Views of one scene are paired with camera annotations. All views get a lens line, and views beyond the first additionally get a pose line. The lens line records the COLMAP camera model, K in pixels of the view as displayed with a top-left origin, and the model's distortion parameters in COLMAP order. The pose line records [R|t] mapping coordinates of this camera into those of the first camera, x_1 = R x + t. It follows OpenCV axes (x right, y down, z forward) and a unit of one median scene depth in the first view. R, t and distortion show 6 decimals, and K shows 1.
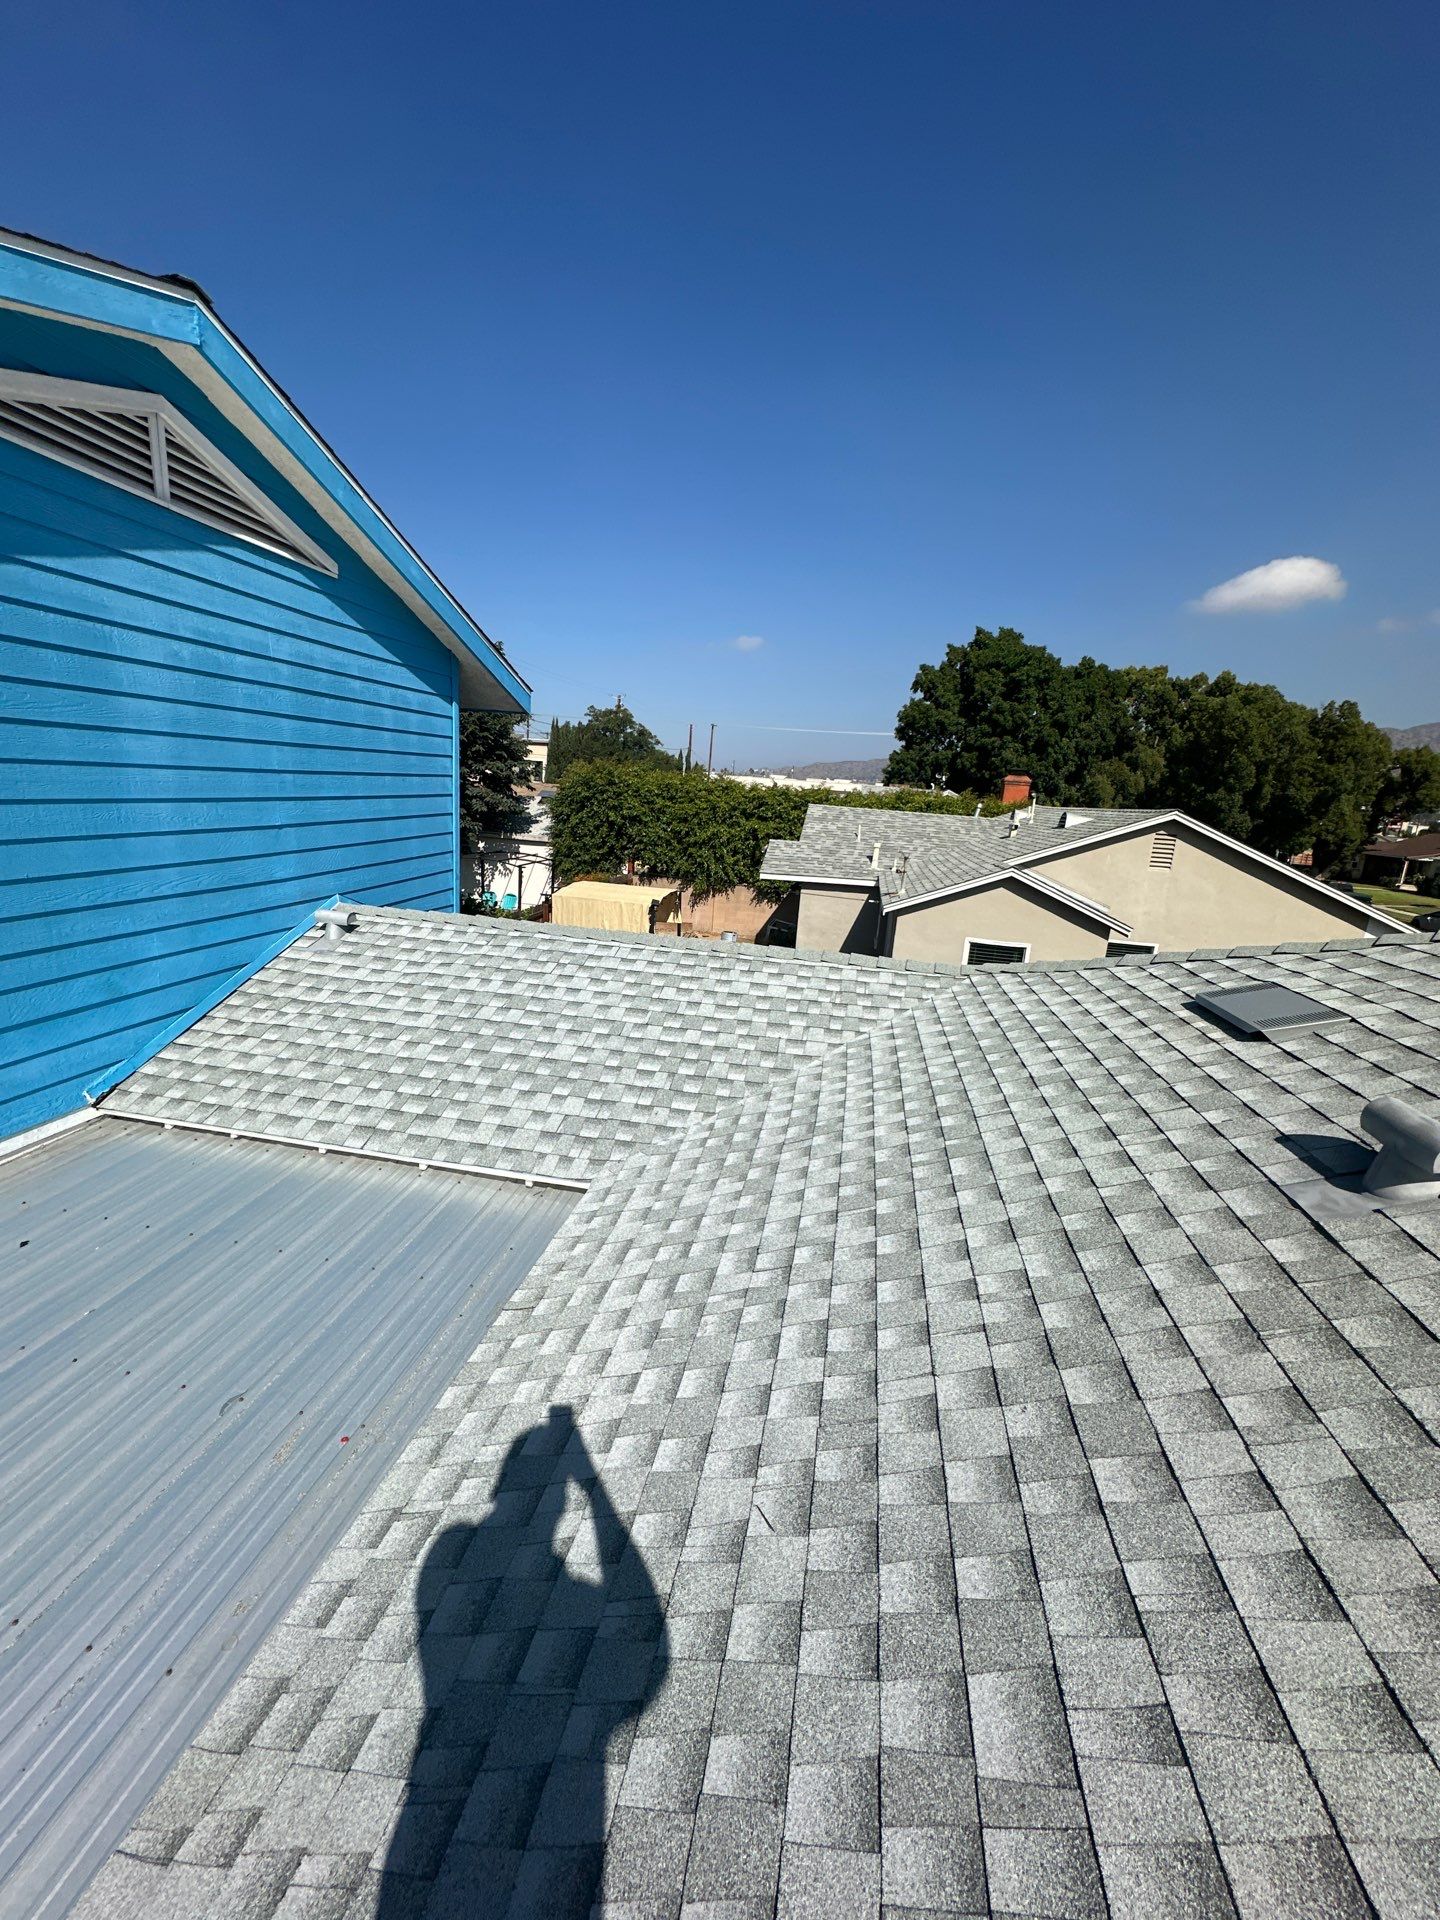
lens RADIAL K [[766.9, 0, 720.5], [0, 766.9, 955.9], [0, 0, 1]] dist [0.000056, 0.000059]
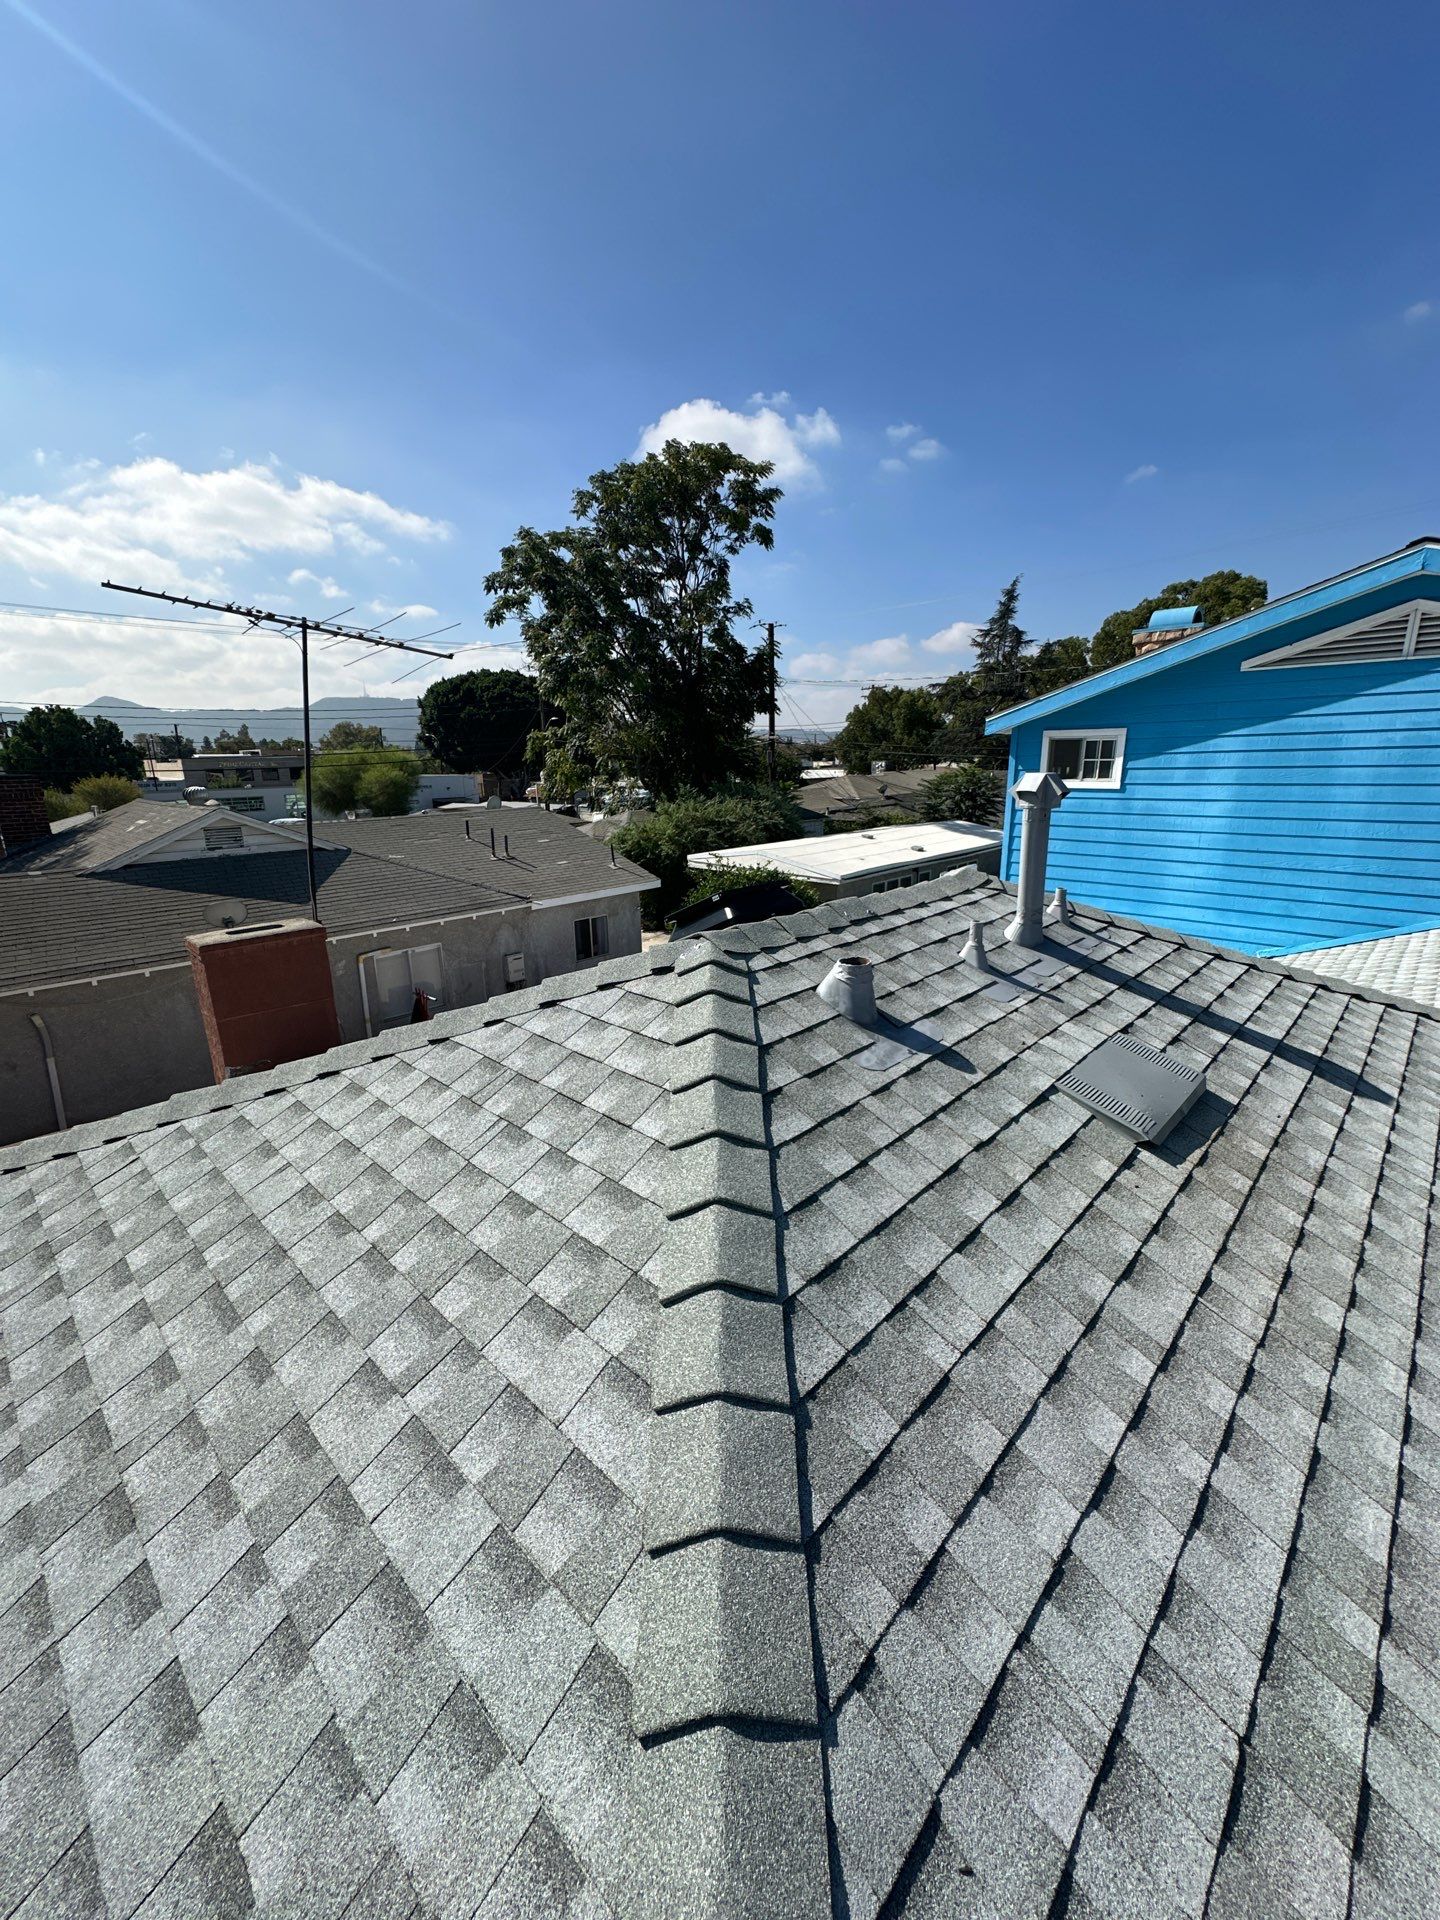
lens RADIAL K [[766.9, 0, 718.6], [0, 766.9, 954.9], [0, 0, 1]] dist [0.000056, 0.000059]
pose [[-0.545897, 0.150088, -0.824300, 1.607251], [-0.200571, 0.931810, 0.302493, -0.147998], [0.813491, 0.330461, -0.478569, 0.719679]]
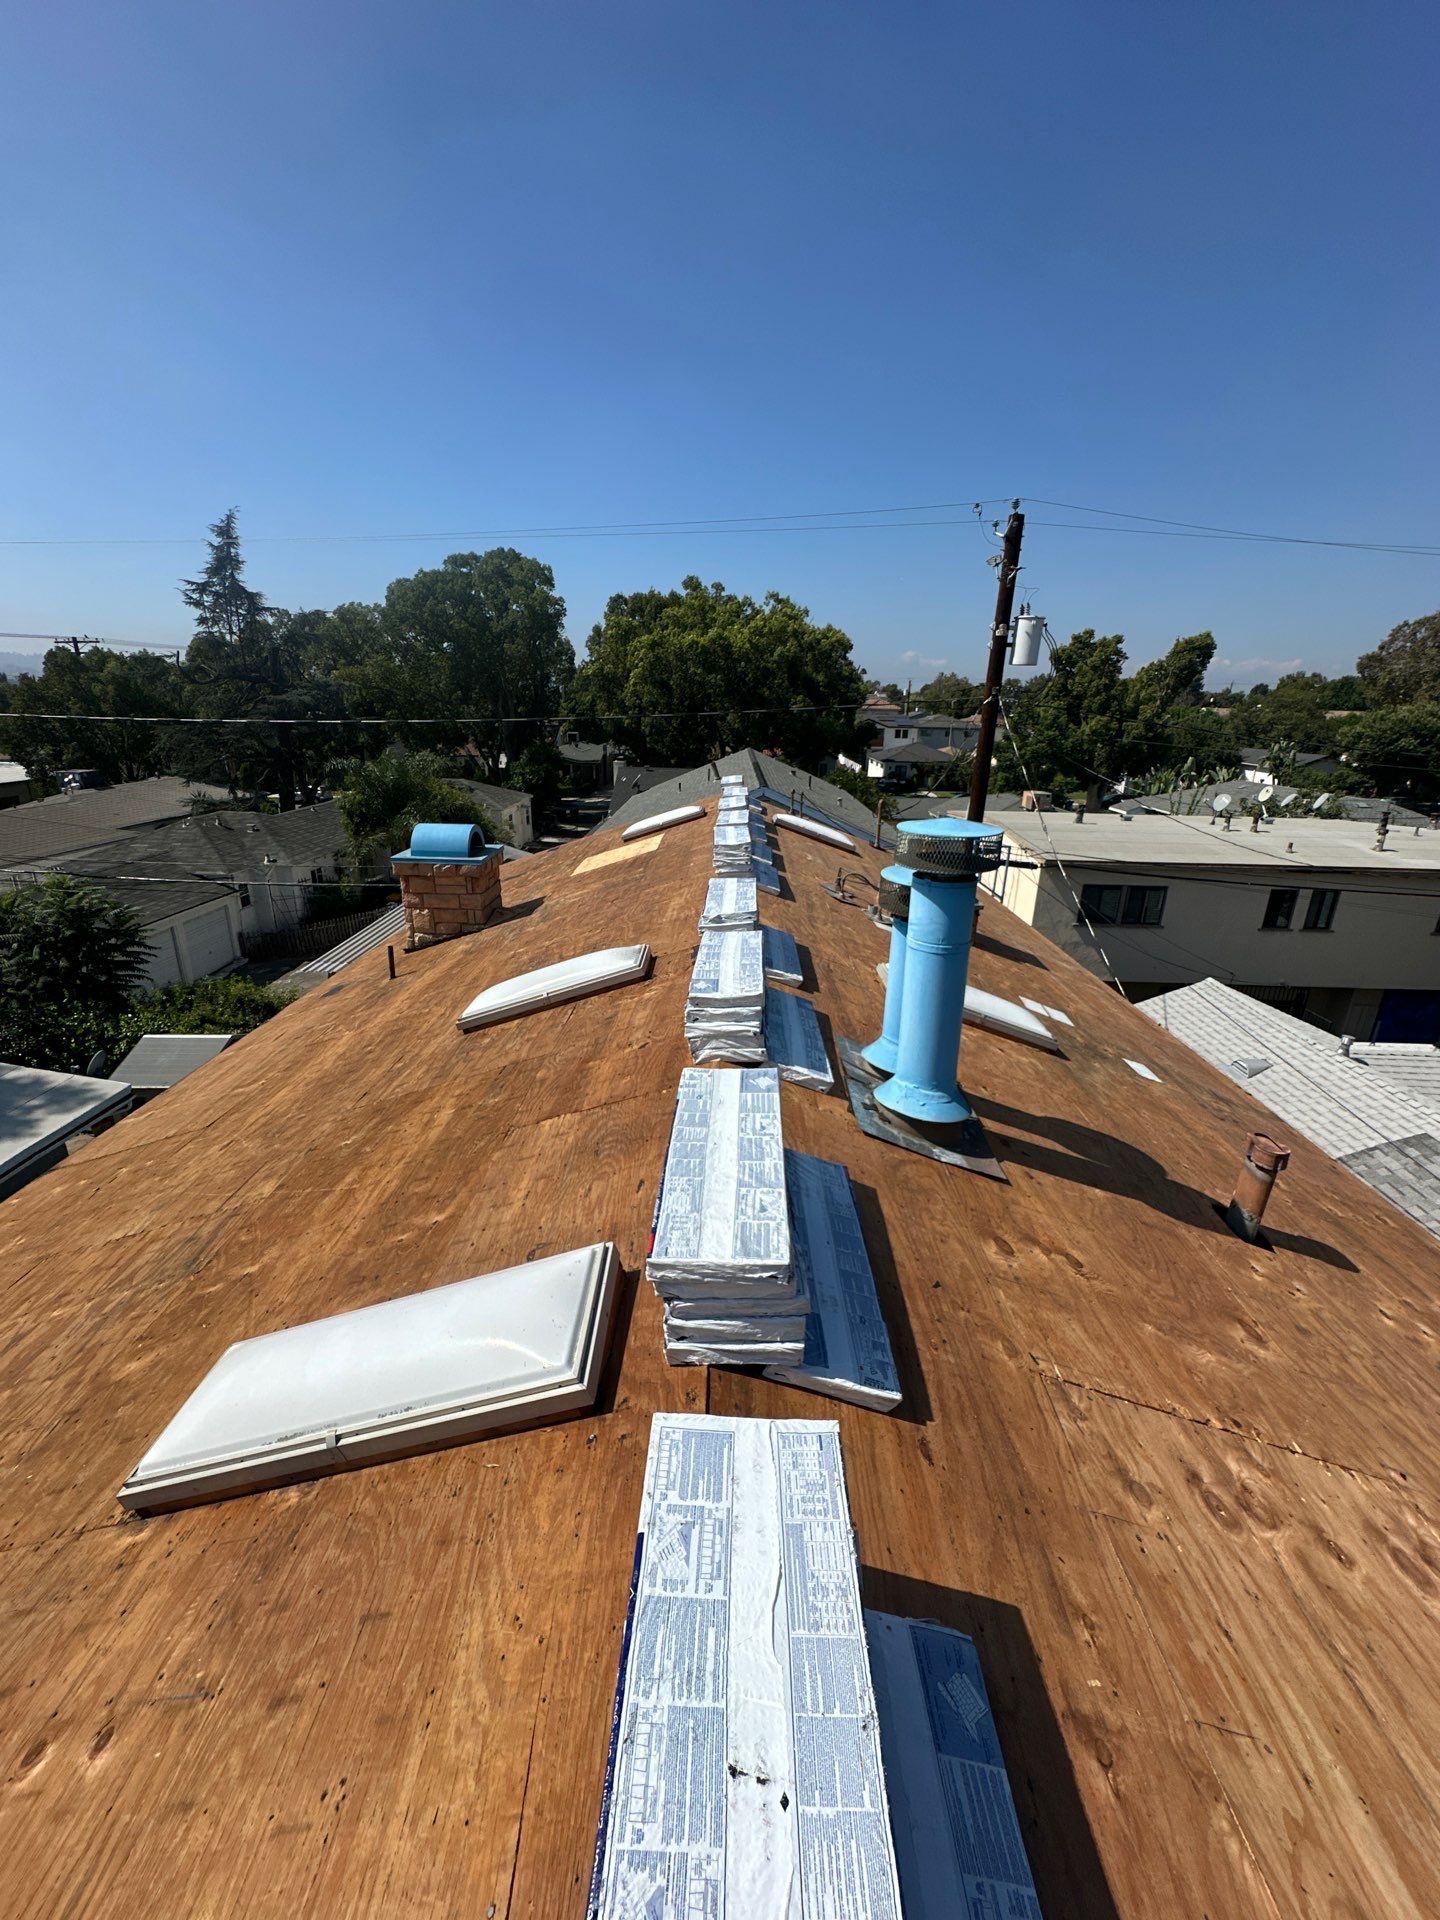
lens RADIAL K [[766.9, 0, 717.4], [0, 766.9, 956.9], [0, 0, 1]] dist [0.000056, 0.000059]
pose [[0.166451, 0.247961, -0.954363, -1.470383], [-0.215540, 0.953609, 0.210172, -1.161407], [0.962204, 0.170720, 0.212175, 0.964078]]
